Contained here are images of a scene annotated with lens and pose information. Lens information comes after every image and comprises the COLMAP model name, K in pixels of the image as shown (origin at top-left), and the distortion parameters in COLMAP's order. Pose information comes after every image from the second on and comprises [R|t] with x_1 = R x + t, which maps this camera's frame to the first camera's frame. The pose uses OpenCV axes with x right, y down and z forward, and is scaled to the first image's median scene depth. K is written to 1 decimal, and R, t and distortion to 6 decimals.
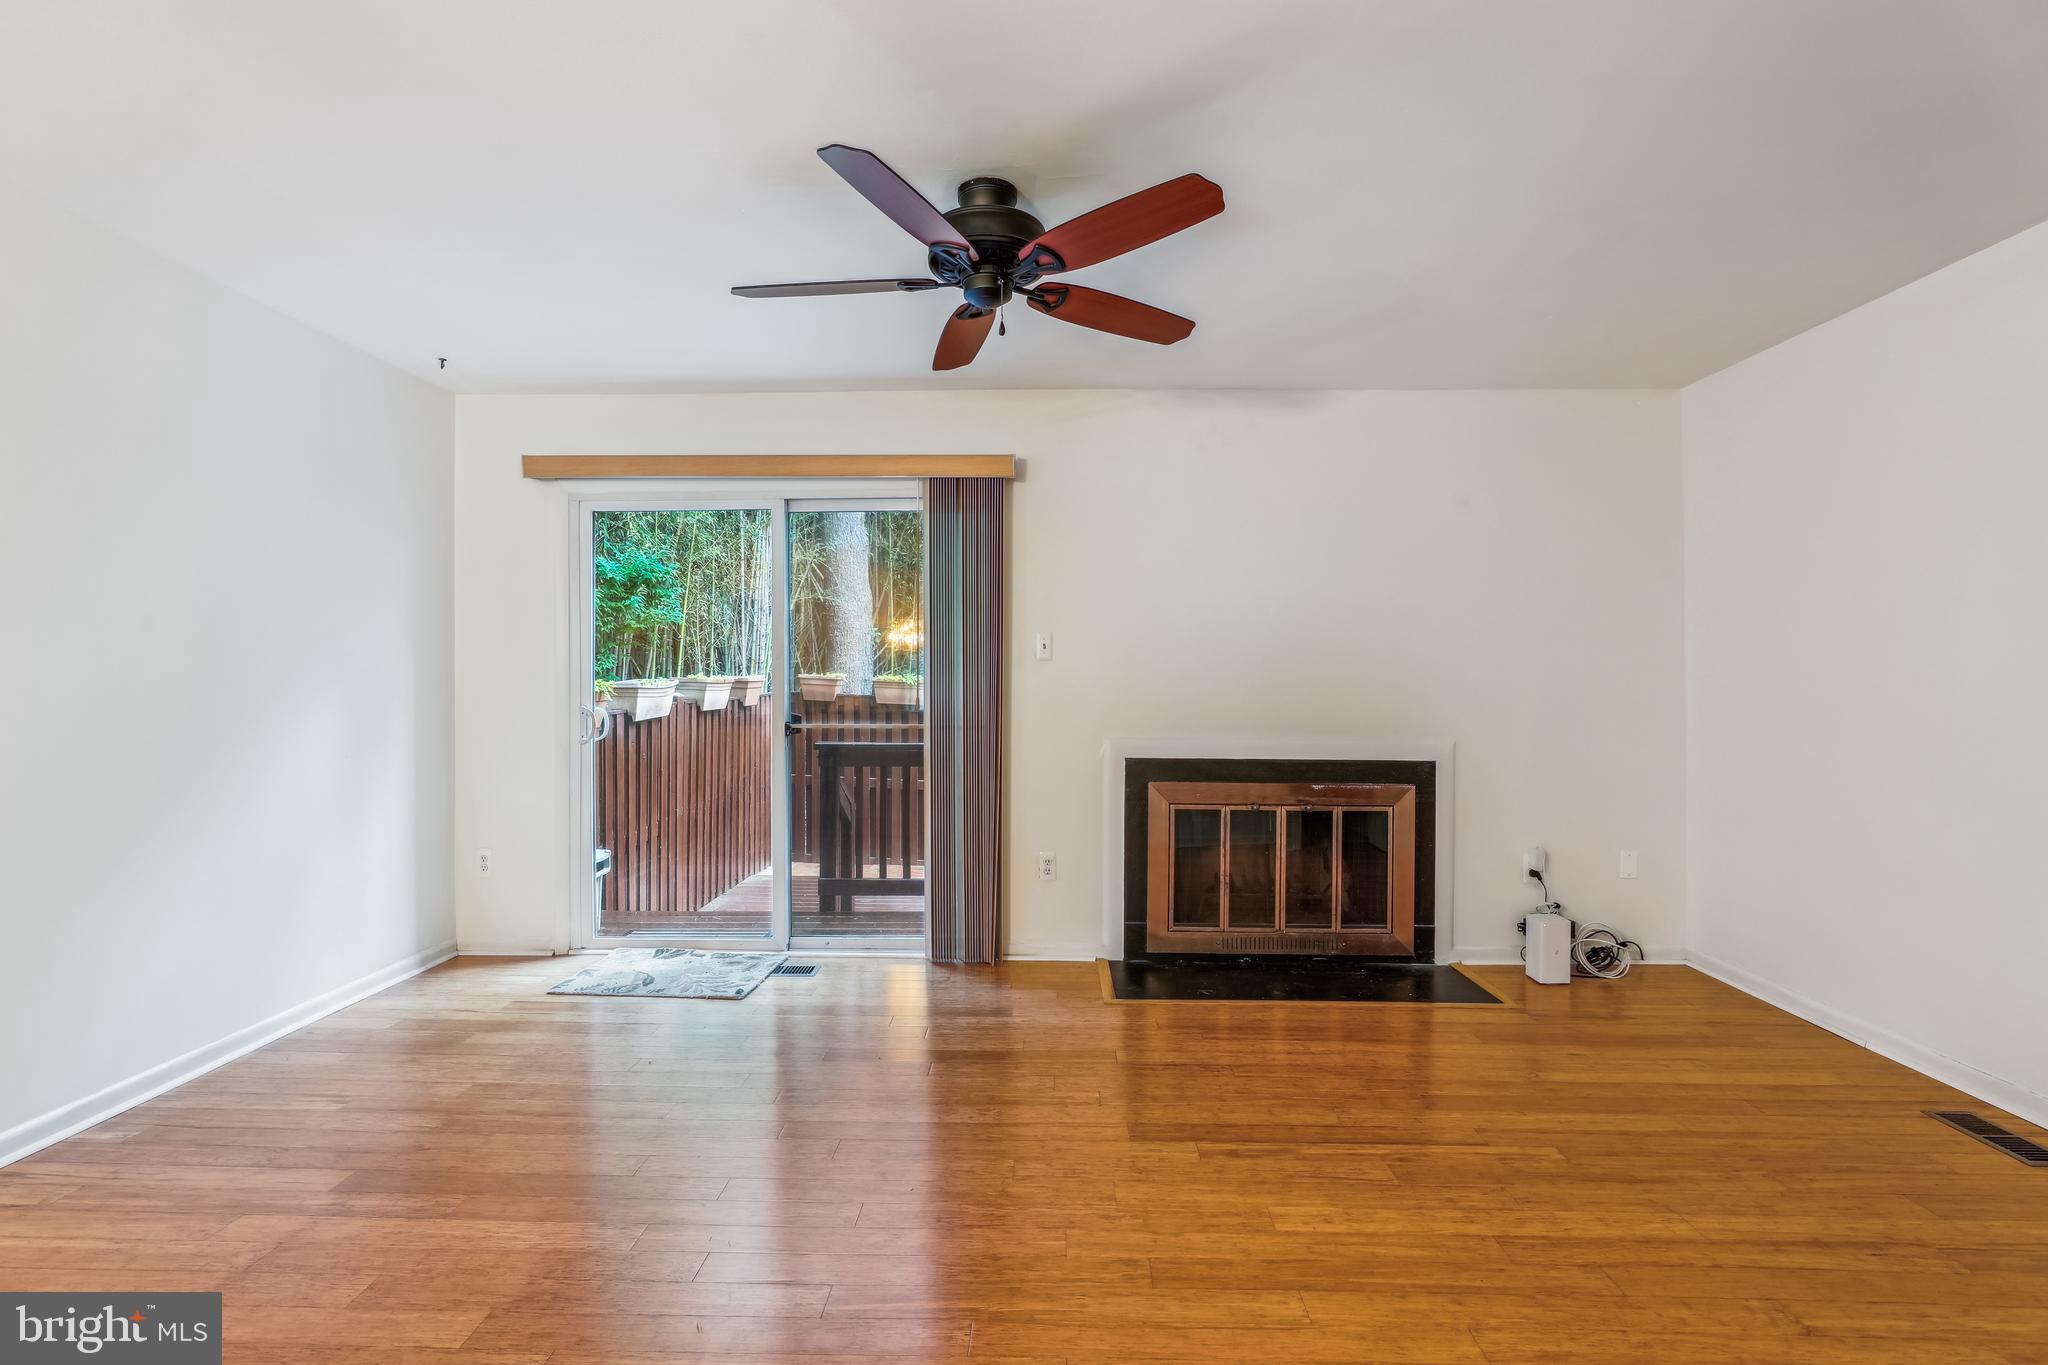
lens RADIAL K [[951.8, 0, 1024.2], [0, 951.8, 687.6], [0, 0, 1]] dist [-0.021767, 0.011426]
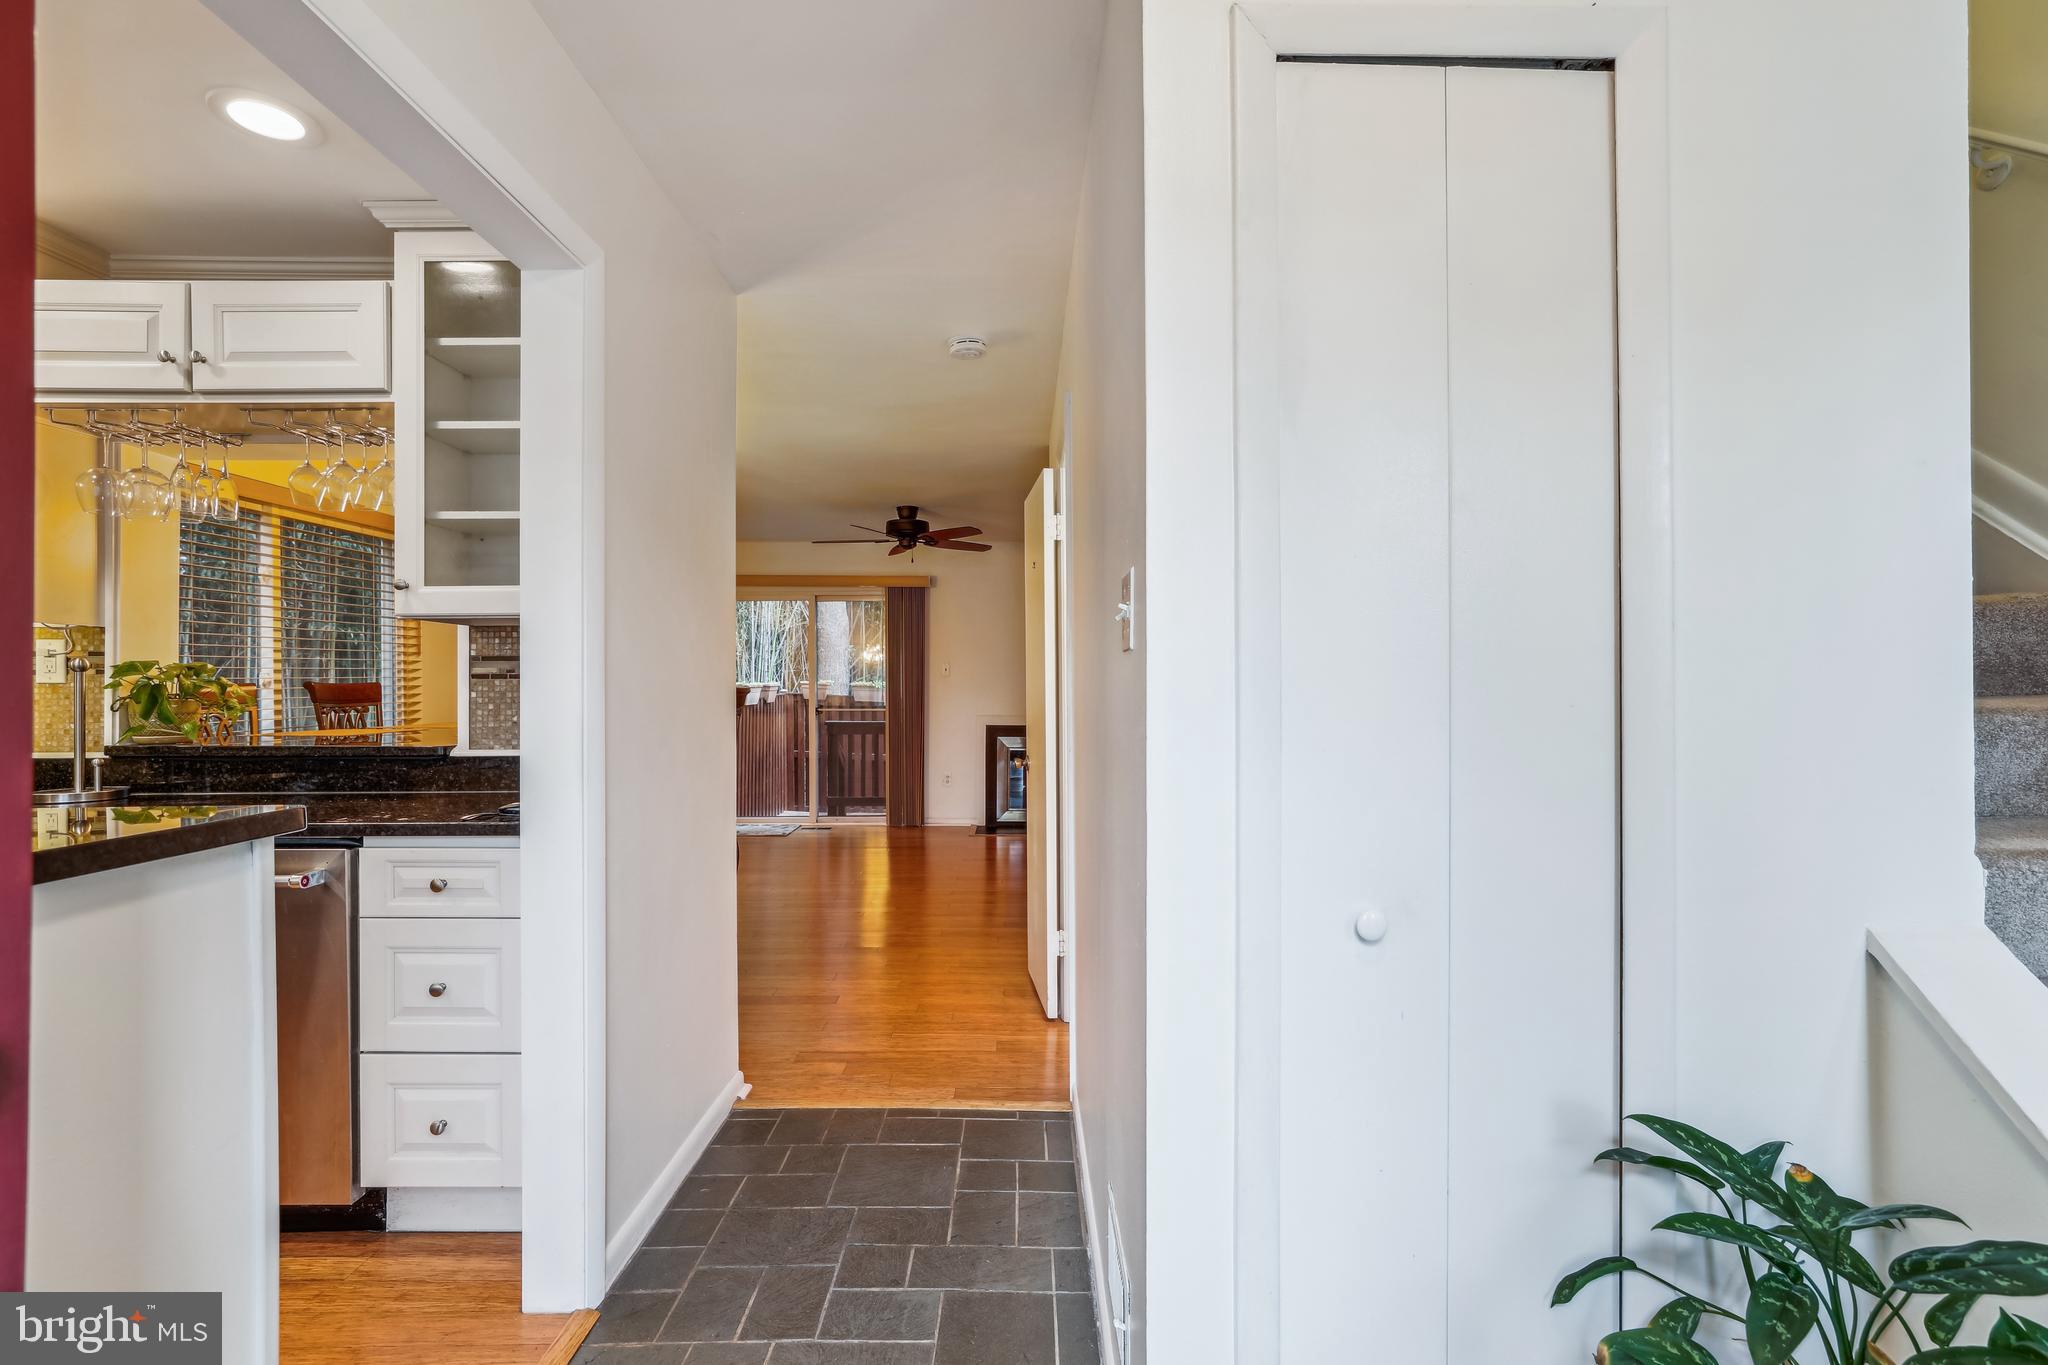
lens RADIAL K [[951.8, 0, 1047.0], [0, 951.8, 684.5], [0, 0, 1]] dist [-0.021767, 0.011426]
pose [[0.997918, -0.003909, 0.064372, 0.100113], [0.004316, 0.999972, -0.006178, 0.002950], [-0.064346, 0.006443, 0.997907, -0.972308]]
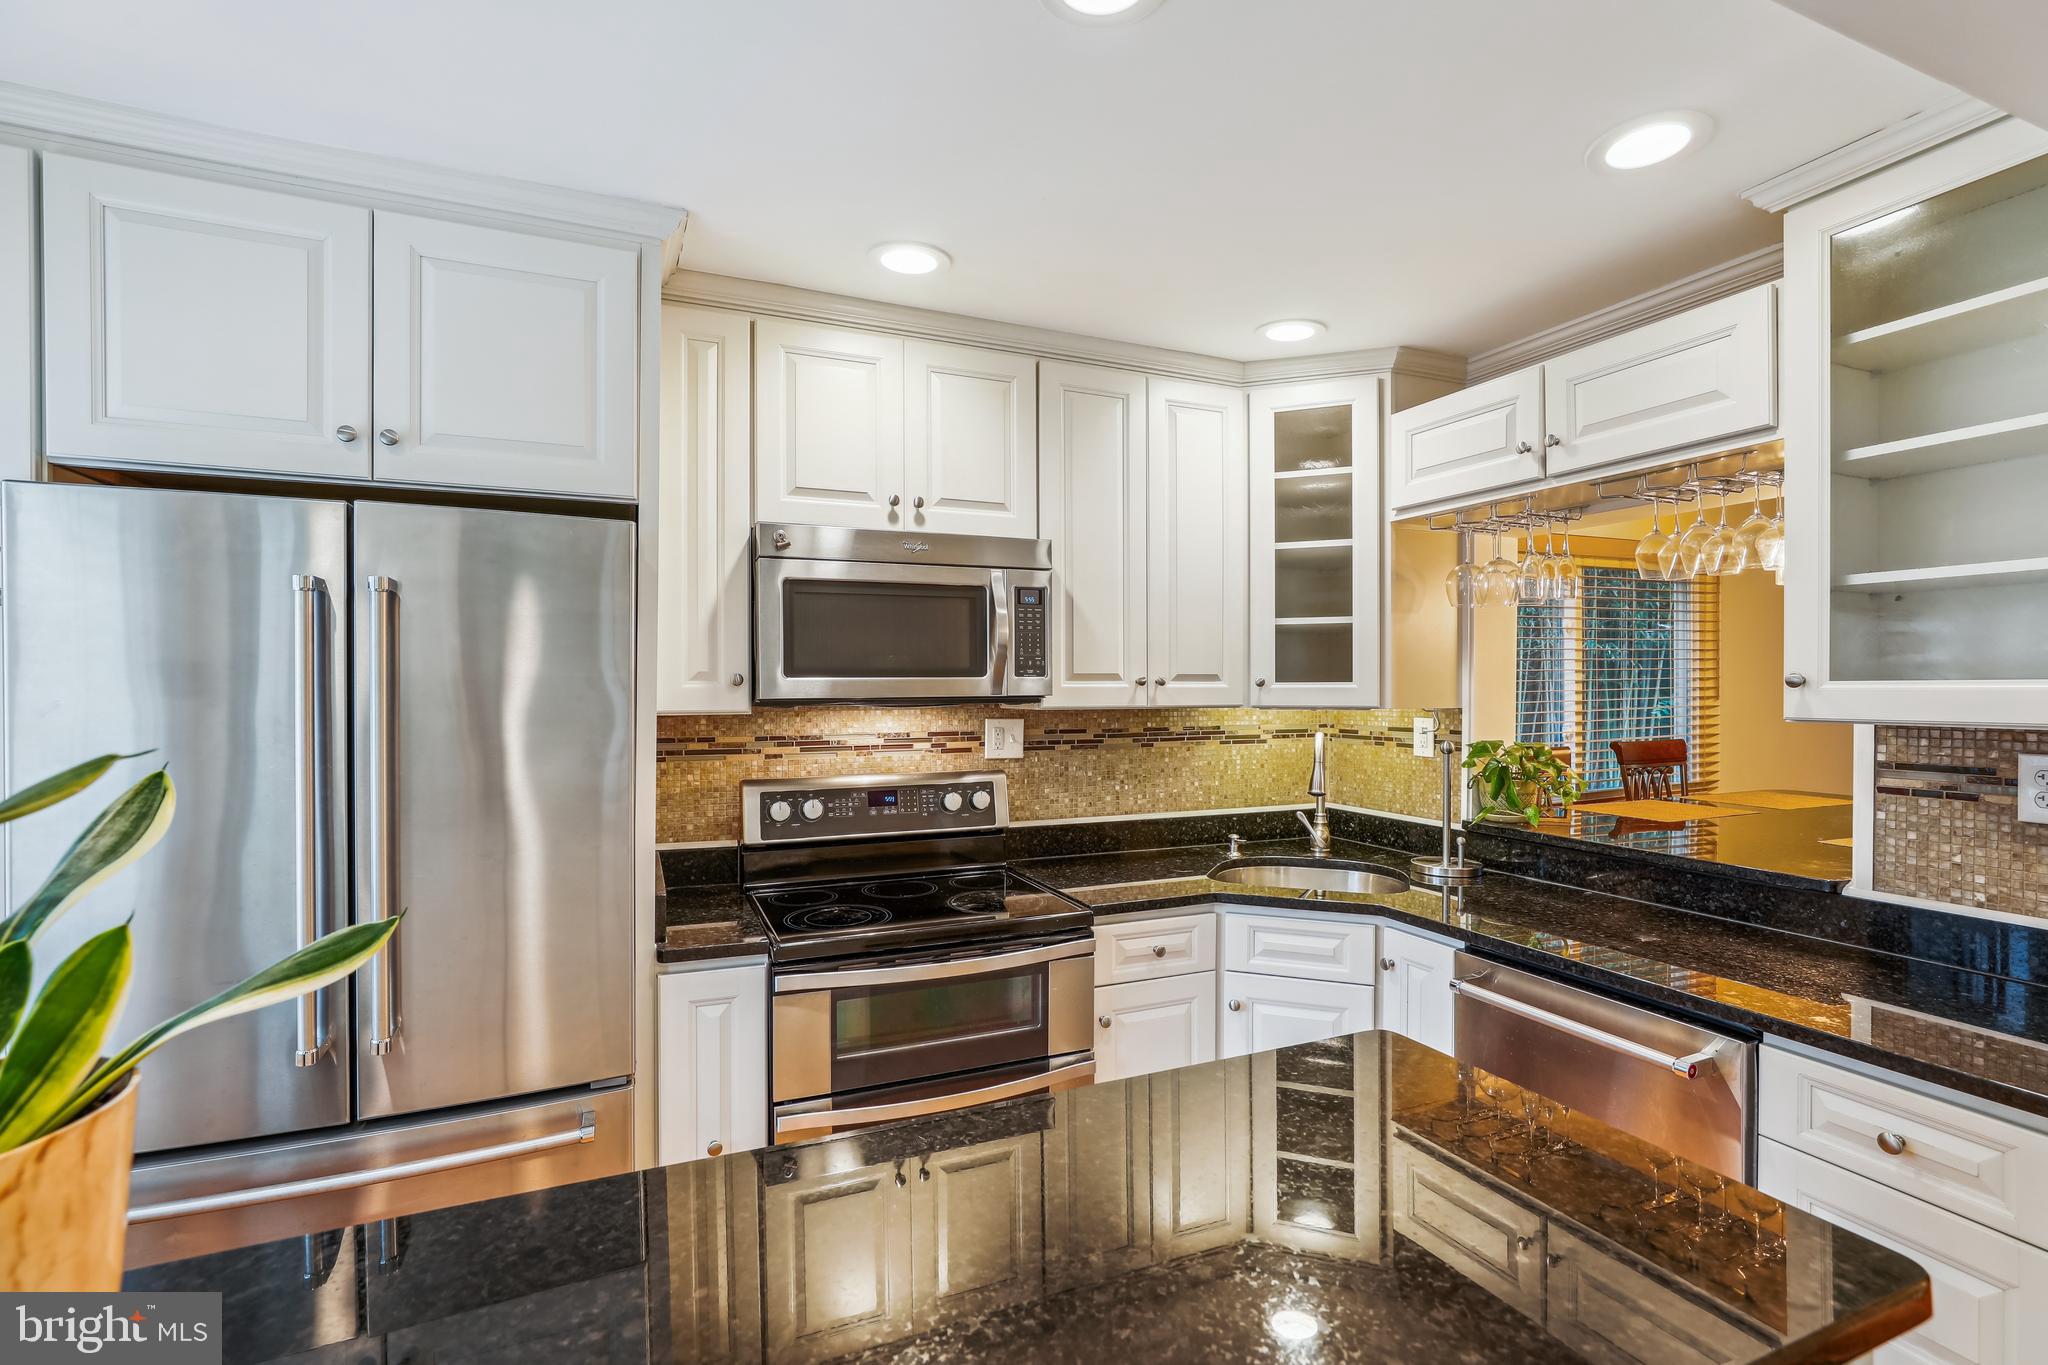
lens RADIAL K [[951.8, 0, 1018.4], [0, 951.8, 696.3], [0, 0, 1]] dist [-0.021767, 0.011426]
pose [[0.441595, 0.009090, -0.897169, -0.020901], [-0.000700, 0.999952, 0.009786, -0.058292], [0.897214, -0.003693, 0.441580, -0.887921]]
